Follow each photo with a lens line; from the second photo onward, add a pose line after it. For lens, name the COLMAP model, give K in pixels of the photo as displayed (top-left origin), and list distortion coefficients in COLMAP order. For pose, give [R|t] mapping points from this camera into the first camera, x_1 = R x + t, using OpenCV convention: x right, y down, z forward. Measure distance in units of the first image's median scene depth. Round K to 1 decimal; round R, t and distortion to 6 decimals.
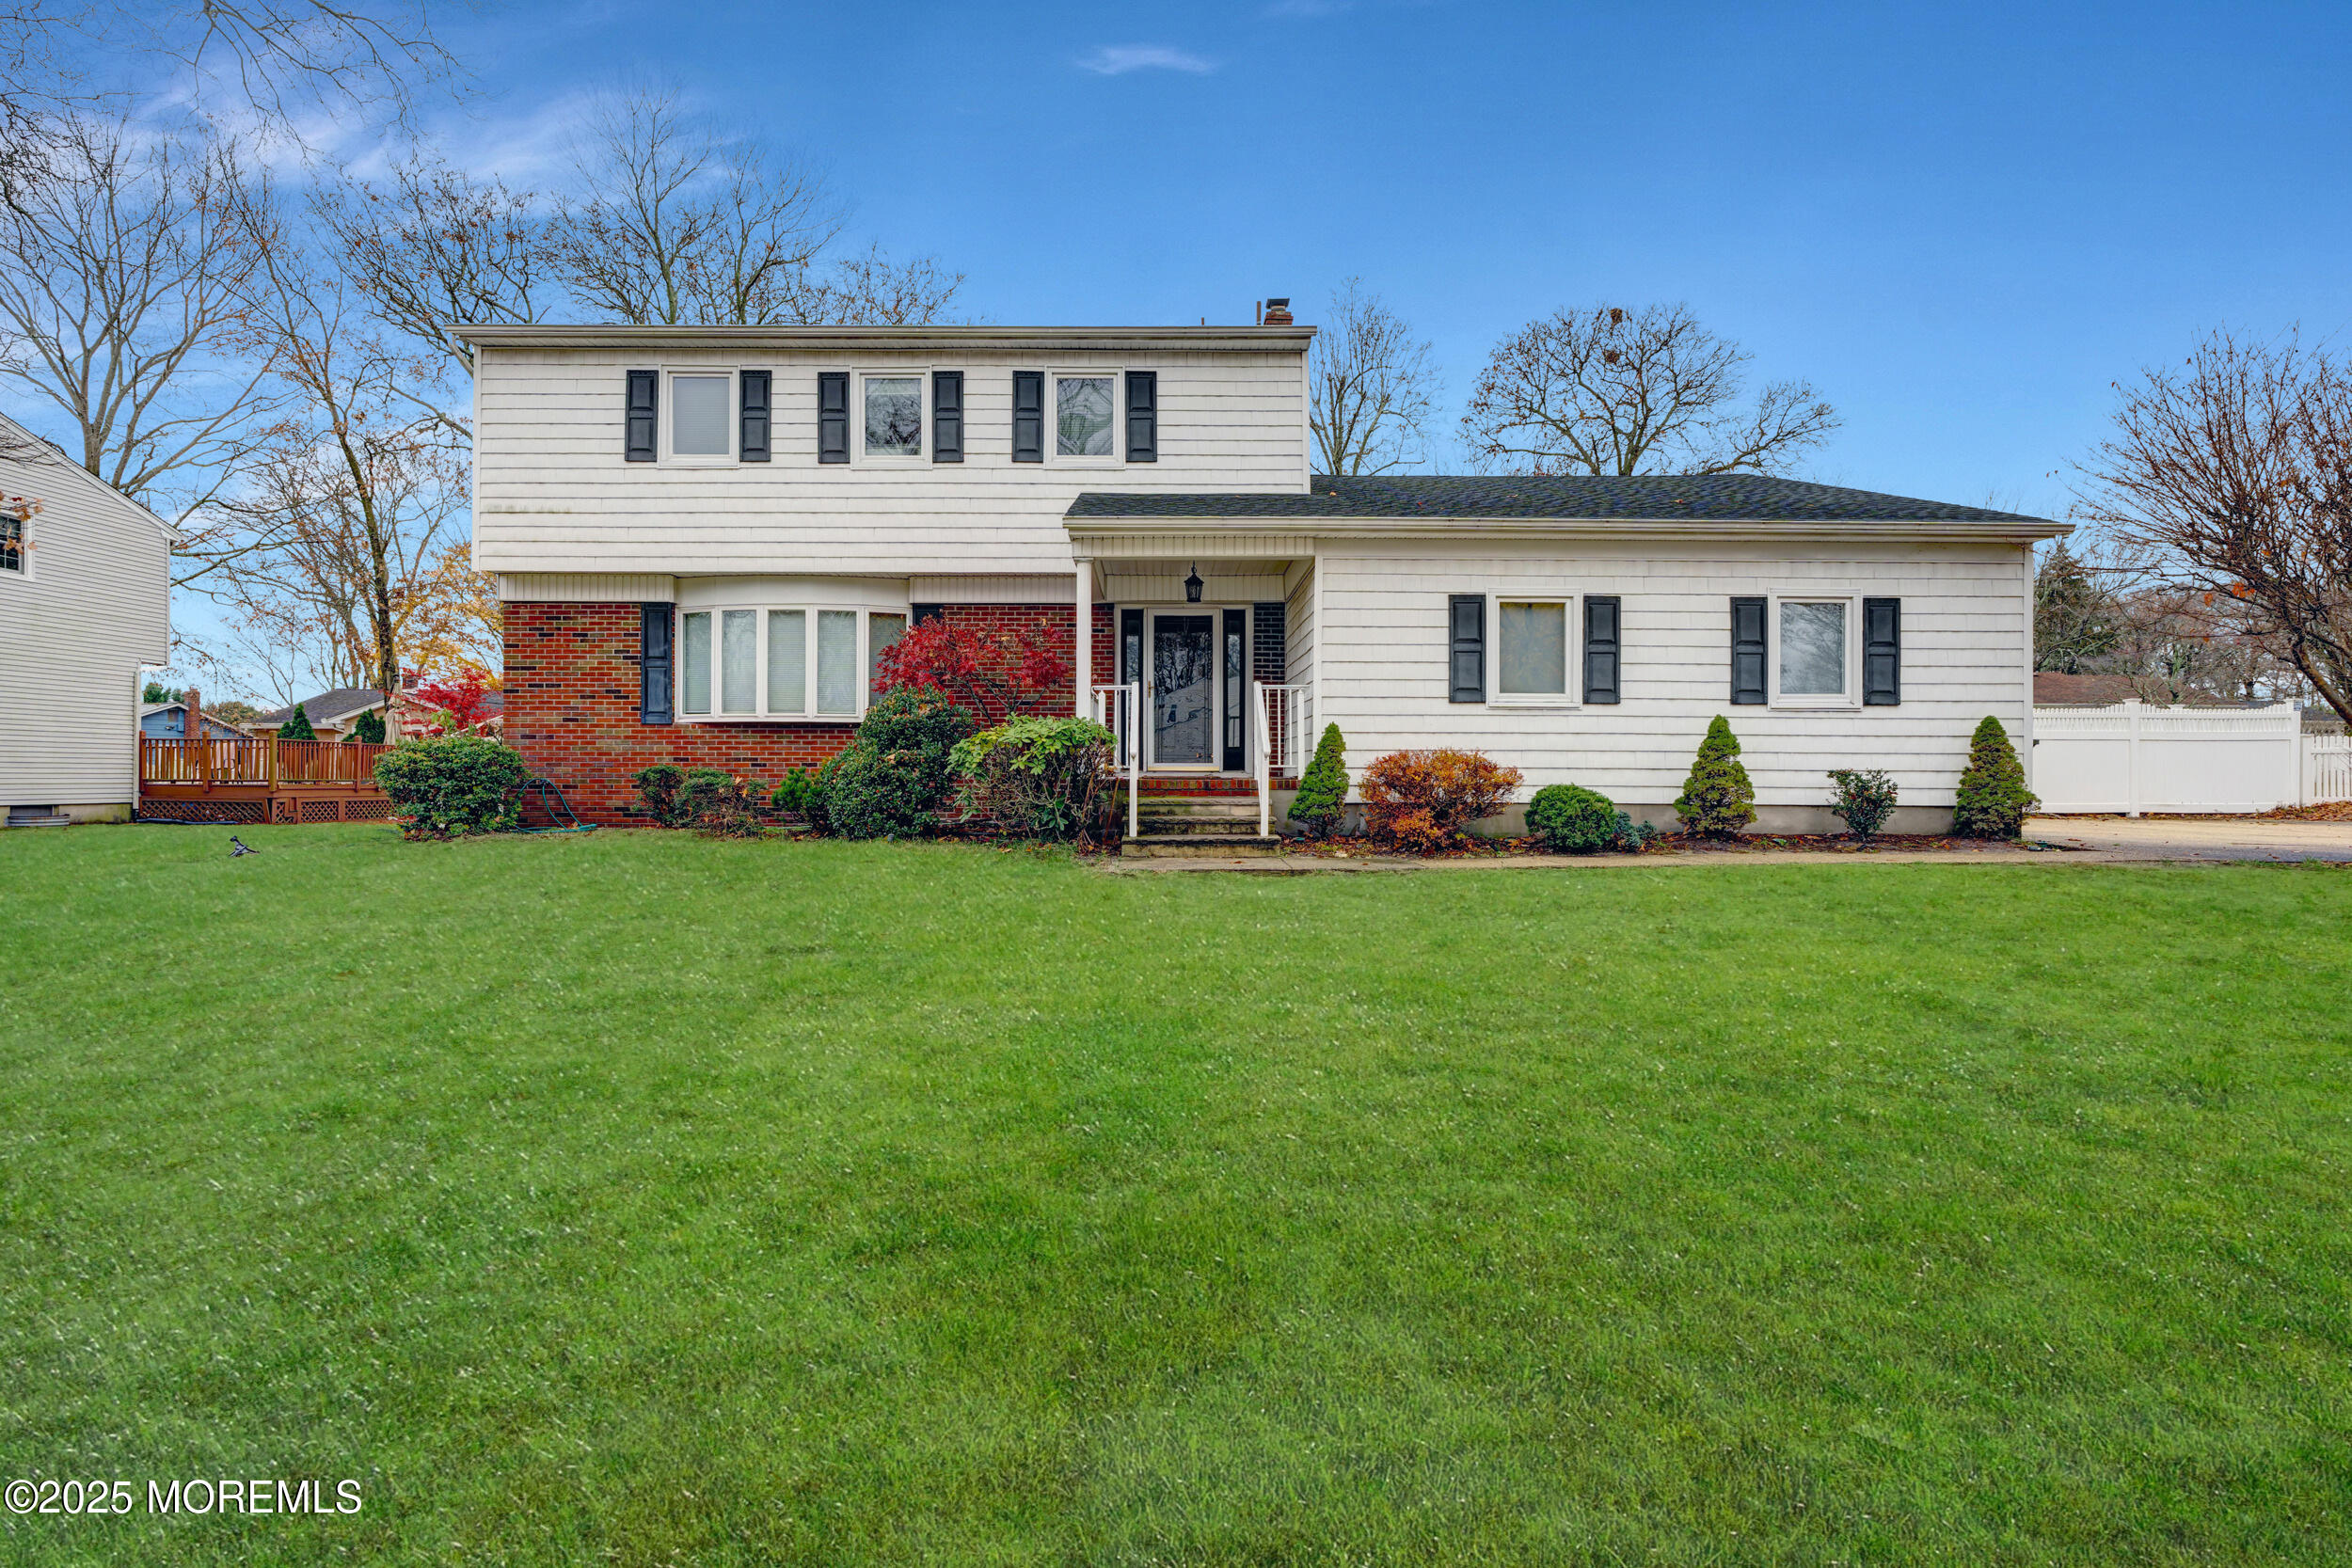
lens RADIAL K [[1074.7, 0, 1179.3], [0, 1074.7, 764.8], [0, 0, 1]] dist [0.001226, 0.000265]
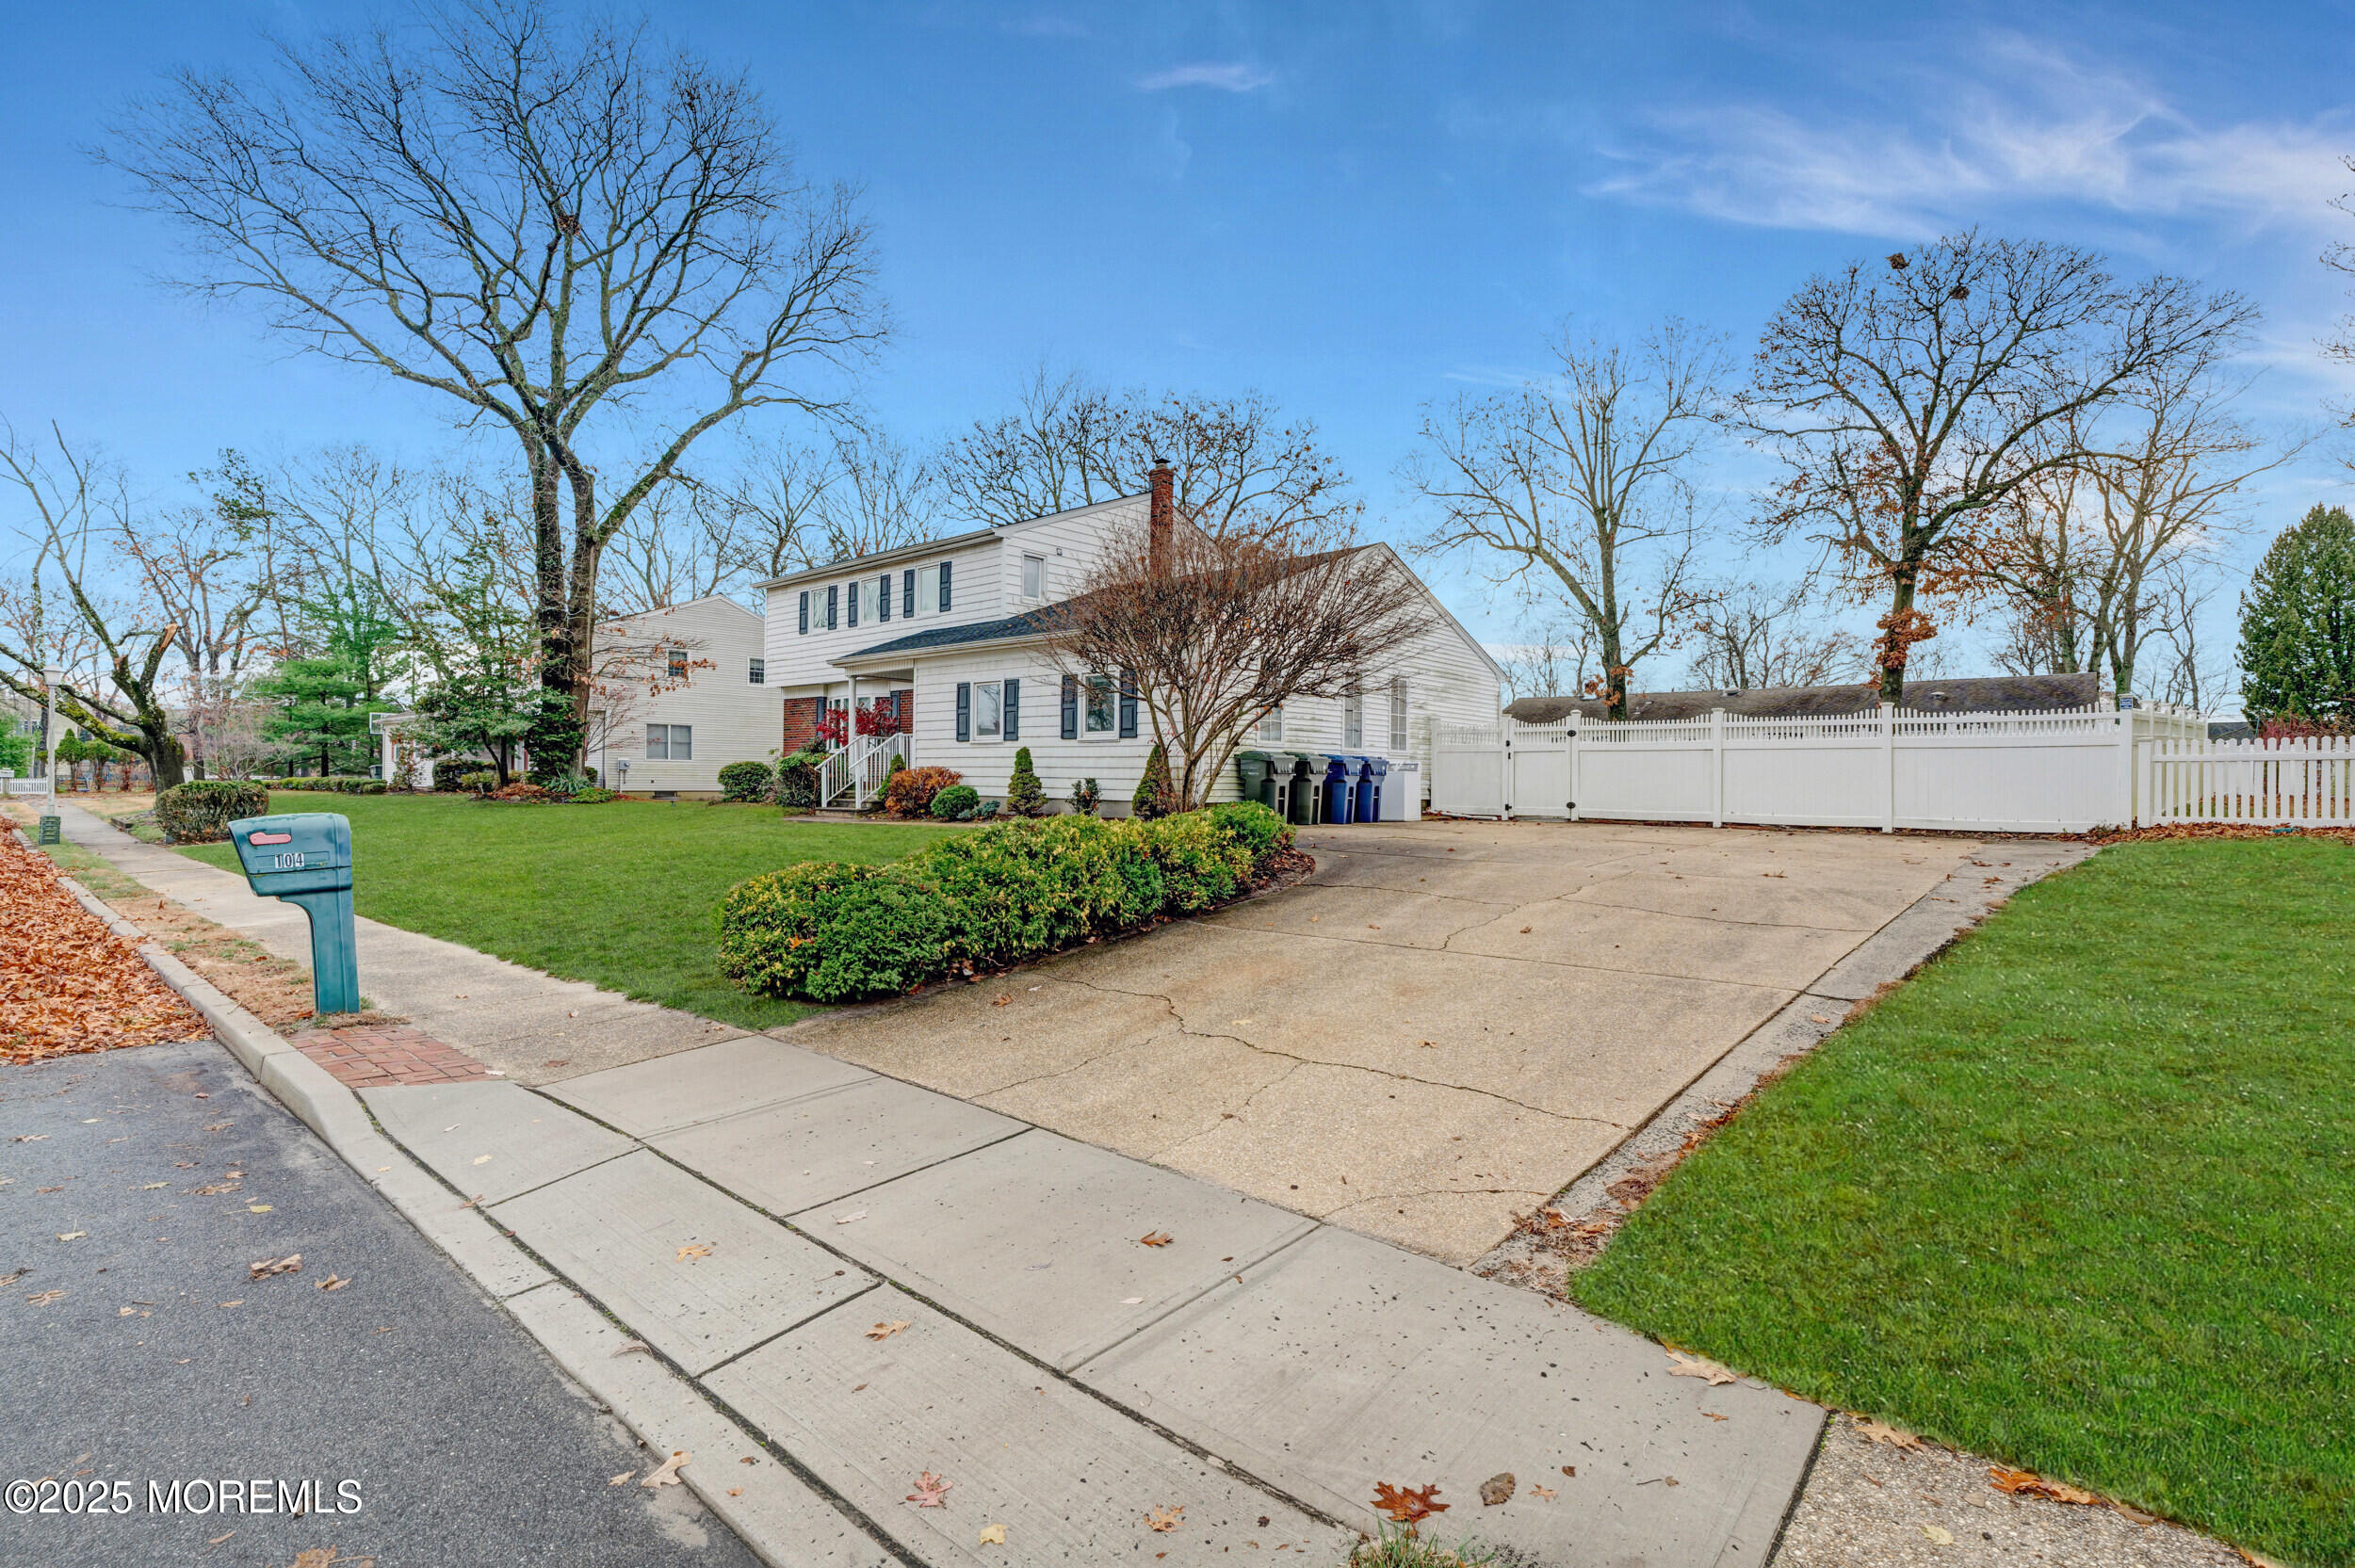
lens RADIAL K [[1076.0, 0, 1175.2], [0, 1076.0, 785.7], [0, 0, 1]] dist [0.001226, 0.000265]
pose [[0.746608, 0.008126, -0.665215, 1.510479], [-0.002189, 0.999950, 0.009759, 0.001188], [0.665261, -0.005830, 0.746588, -0.126334]]
